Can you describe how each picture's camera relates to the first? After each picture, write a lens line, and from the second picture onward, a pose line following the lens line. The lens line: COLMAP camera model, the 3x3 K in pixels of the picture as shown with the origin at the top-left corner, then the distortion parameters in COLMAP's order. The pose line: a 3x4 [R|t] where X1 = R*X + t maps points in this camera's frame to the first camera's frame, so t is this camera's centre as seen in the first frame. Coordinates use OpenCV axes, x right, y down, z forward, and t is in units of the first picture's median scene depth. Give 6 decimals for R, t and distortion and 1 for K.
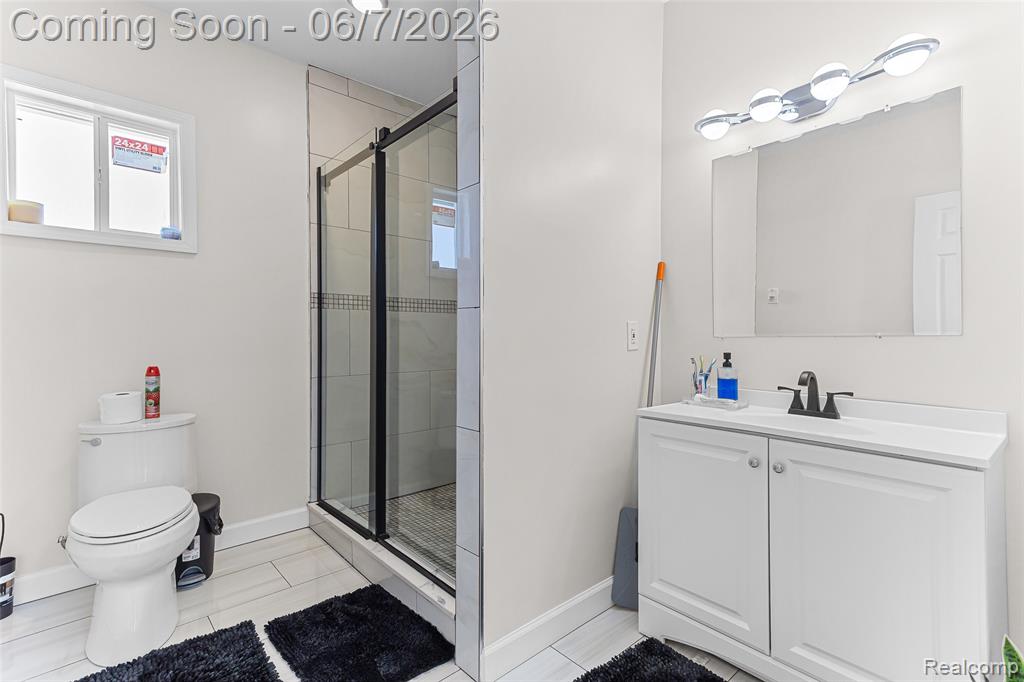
lens RADIAL K [[485.8, 0, 512.8], [0, 485.8, 339.4], [0, 0, 1]] dist [0.014333, 0.001267]
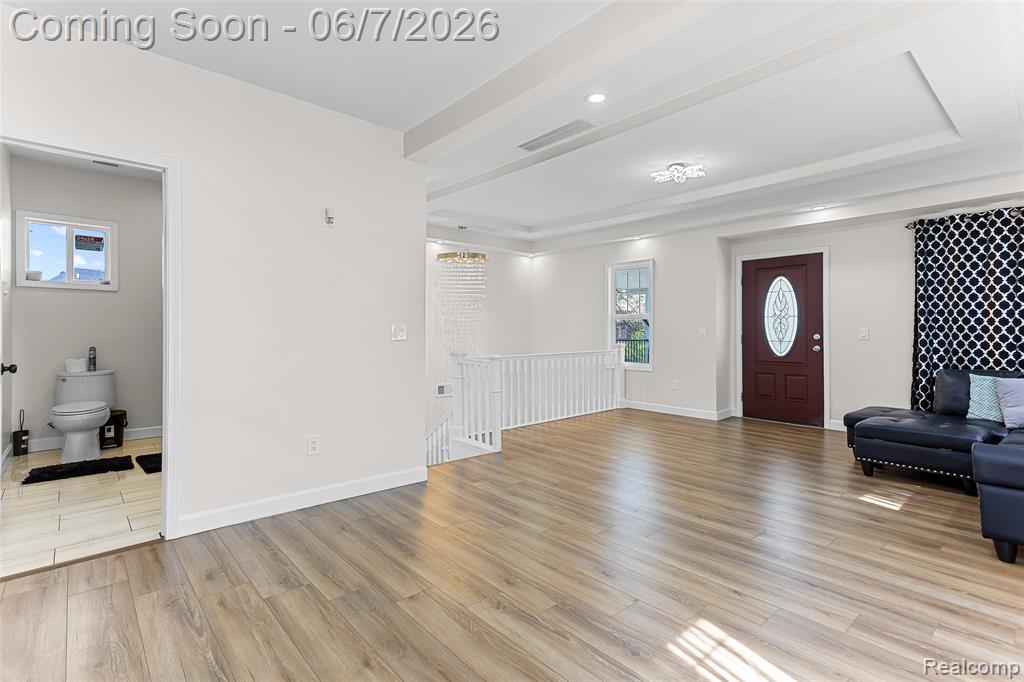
lens RADIAL K [[485.8, 0, 512.7], [0, 485.8, 335.1], [0, 0, 1]] dist [0.014333, 0.001267]
pose [[0.999927, 0.011981, 0.001678, 1.087861], [-0.011989, 0.999917, 0.004813, -0.026565], [-0.001620, -0.004832, 0.999987, -1.139023]]
